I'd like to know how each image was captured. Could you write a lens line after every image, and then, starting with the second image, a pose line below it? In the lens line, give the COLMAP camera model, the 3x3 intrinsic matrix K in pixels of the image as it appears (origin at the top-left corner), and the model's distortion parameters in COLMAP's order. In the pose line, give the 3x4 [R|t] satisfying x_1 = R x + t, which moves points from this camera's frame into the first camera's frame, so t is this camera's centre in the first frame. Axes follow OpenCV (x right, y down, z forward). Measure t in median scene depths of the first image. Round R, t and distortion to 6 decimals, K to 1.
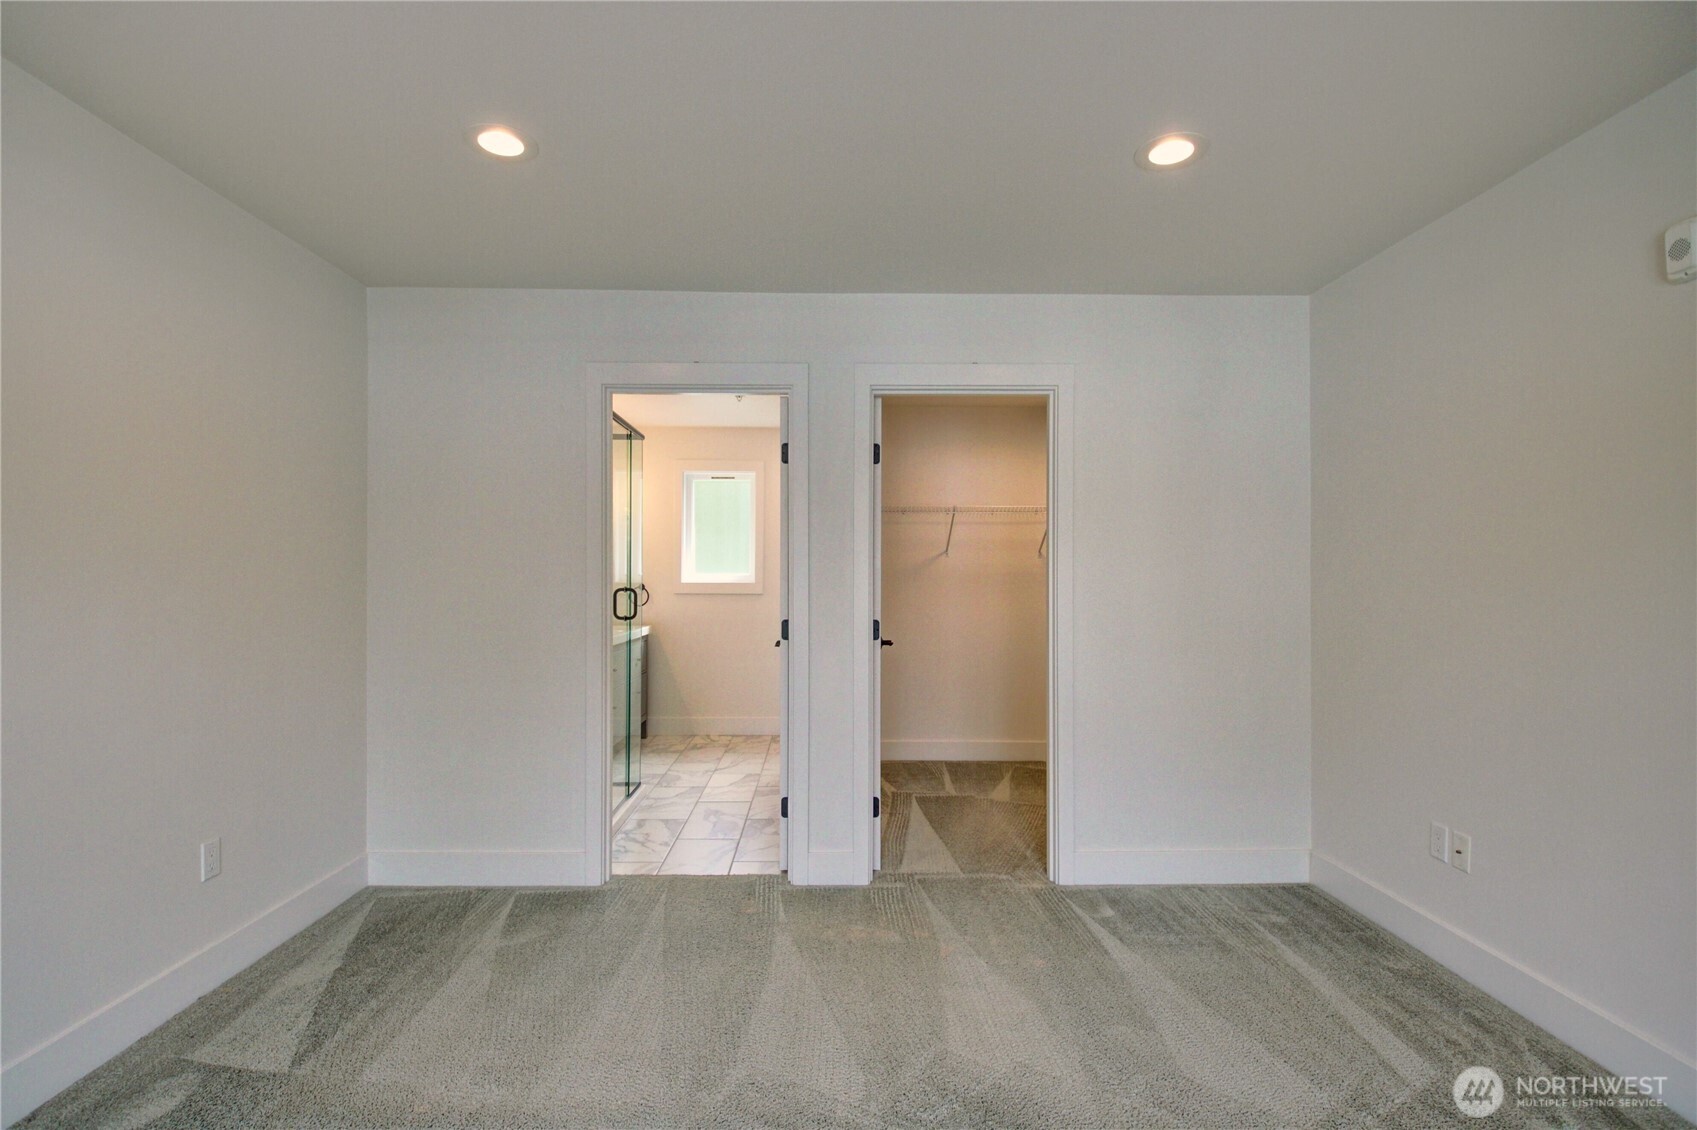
lens RADIAL K [[797.0, 0, 843.2], [0, 797.0, 556.4], [0, 0, 1]] dist [-0.017446, -0.006200]
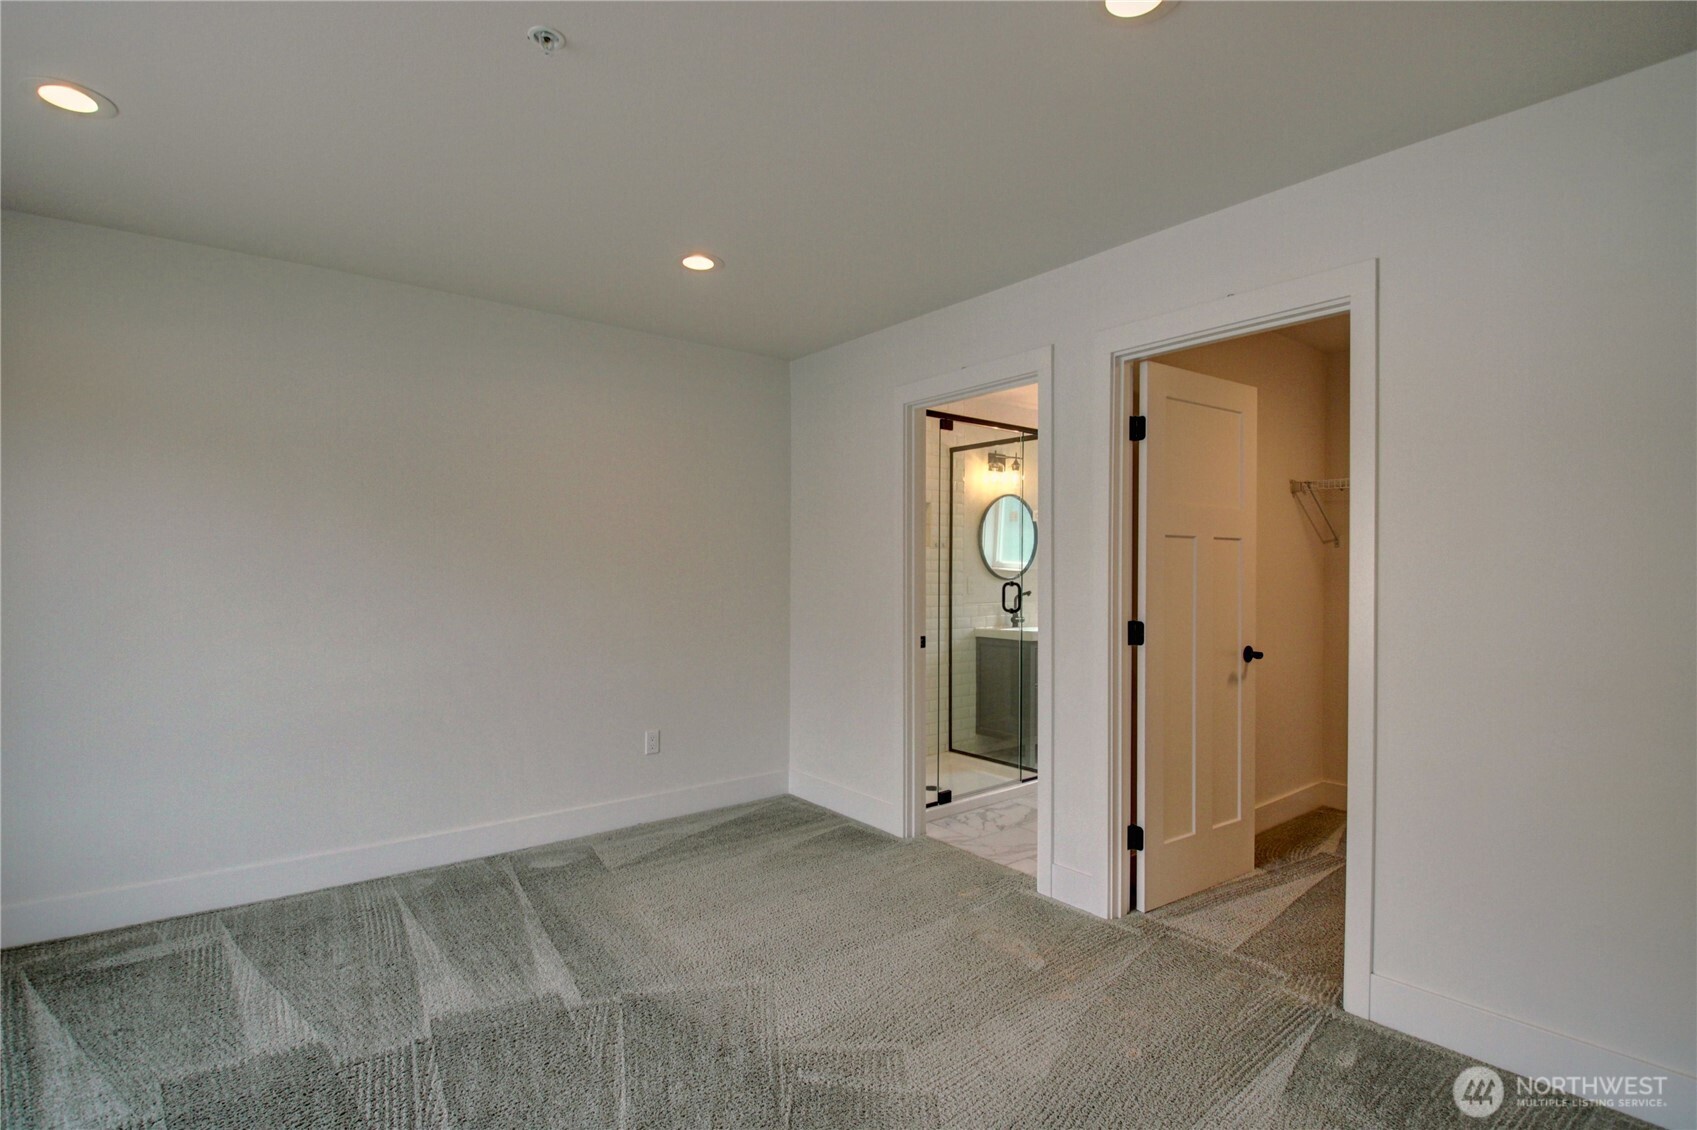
lens RADIAL K [[797.0, 0, 838.3], [0, 797.0, 560.0], [0, 0, 1]] dist [-0.017446, -0.006200]
pose [[0.638862, 0.012383, -0.769222, 0.516832], [-0.005852, 0.999920, 0.011237, -0.000895], [0.769299, -0.002677, 0.638883, 0.192389]]
